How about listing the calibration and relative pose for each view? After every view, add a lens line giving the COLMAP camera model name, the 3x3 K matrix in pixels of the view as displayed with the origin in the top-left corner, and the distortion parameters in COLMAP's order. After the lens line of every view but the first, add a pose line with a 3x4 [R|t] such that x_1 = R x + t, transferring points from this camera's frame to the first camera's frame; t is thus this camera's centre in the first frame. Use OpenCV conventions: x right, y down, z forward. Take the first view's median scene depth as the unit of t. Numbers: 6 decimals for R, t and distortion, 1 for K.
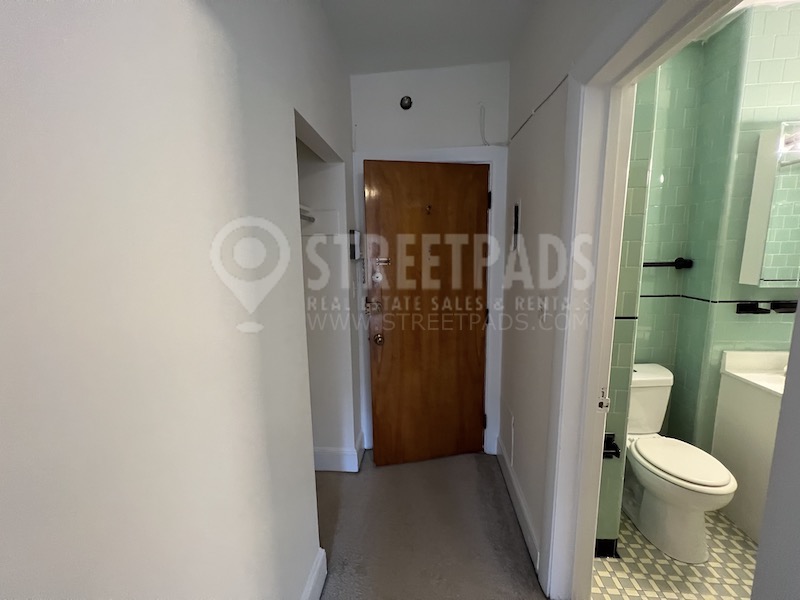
lens RADIAL K [[319.7, 0, 396.7], [0, 319.7, 298.6], [0, 0, 1]] dist [-0.000884, -0.000182]
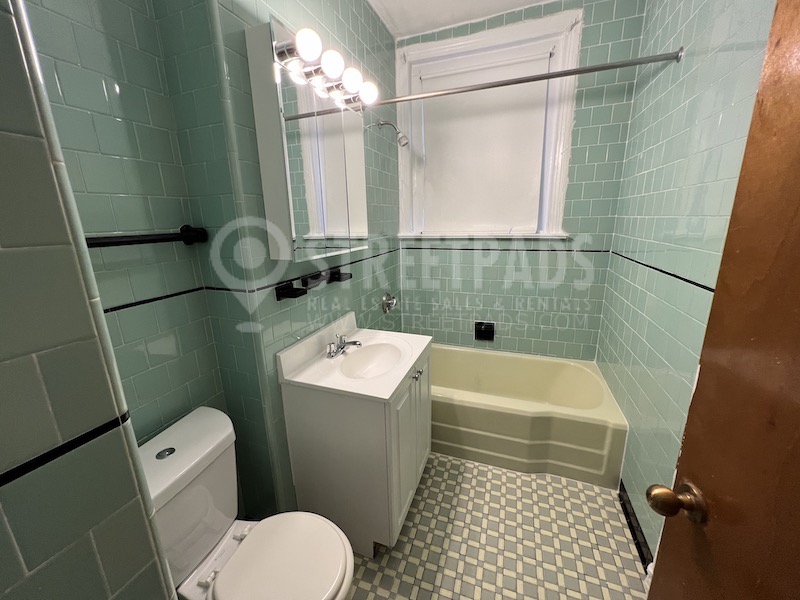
lens RADIAL K [[319.7, 0, 396.7], [0, 319.7, 298.6], [0, 0, 1]] dist [-0.000884, -0.000182]
pose [[0.260774, -0.225470, 0.938701, 0.446822], [0.153793, 0.969630, 0.190174, -0.054055], [-0.953071, 0.094773, 0.287530, 0.522933]]
